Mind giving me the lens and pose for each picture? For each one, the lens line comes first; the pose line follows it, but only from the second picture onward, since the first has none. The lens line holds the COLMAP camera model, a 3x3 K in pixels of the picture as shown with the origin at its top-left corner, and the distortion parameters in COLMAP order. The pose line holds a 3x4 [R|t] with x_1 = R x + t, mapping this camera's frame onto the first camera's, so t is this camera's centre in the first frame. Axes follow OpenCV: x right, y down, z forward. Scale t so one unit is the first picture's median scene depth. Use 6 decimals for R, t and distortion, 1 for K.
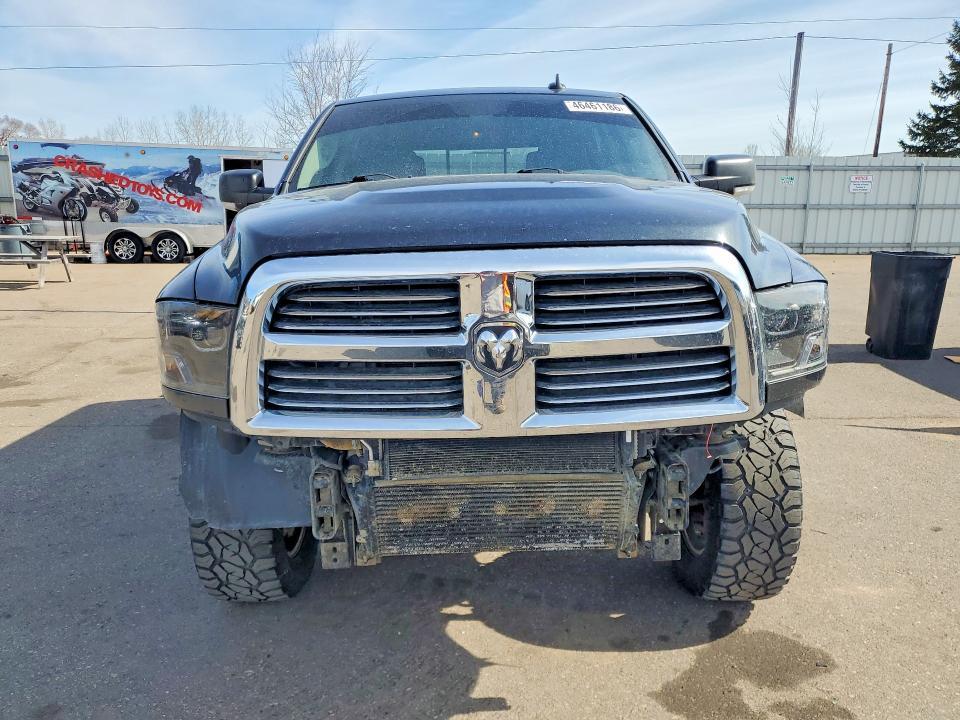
lens RADIAL K [[770.2, 0, 480.0], [0, 770.2, 360.0], [0, 0, 1]] dist [0.165761, -0.174470]
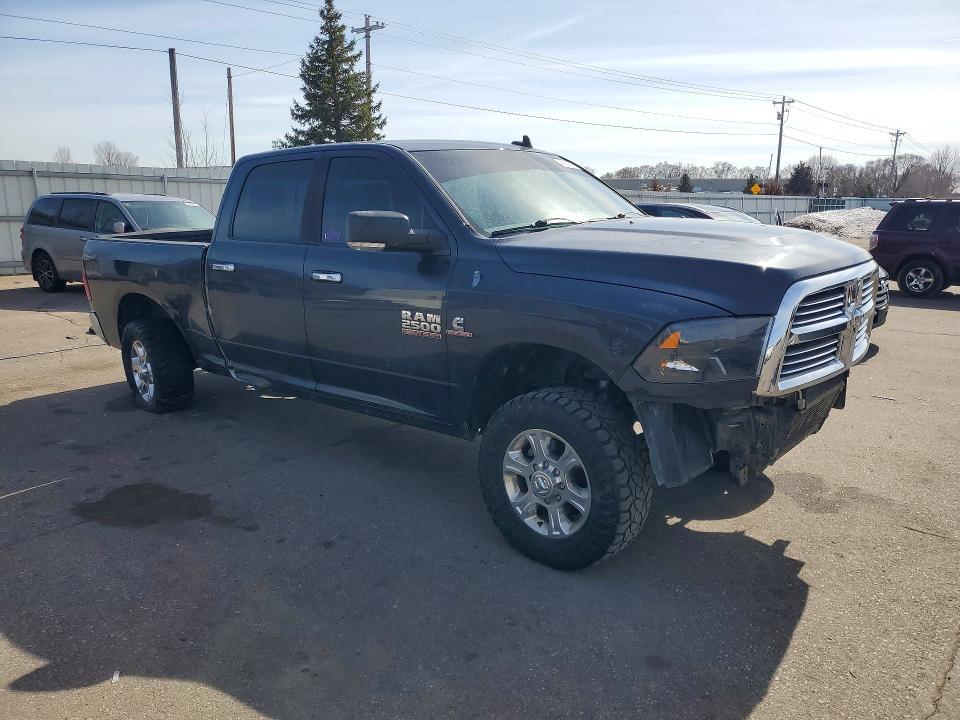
lens RADIAL K [[770.2, 0, 480.0], [0, 770.2, 360.0], [0, 0, 1]] dist [0.165761, -0.174470]
pose [[0.660925, -0.168068, 0.731390, -0.164668], [0.171152, 0.982672, 0.071149, -0.017259], [-0.730675, 0.078155, 0.678238, 0.034460]]
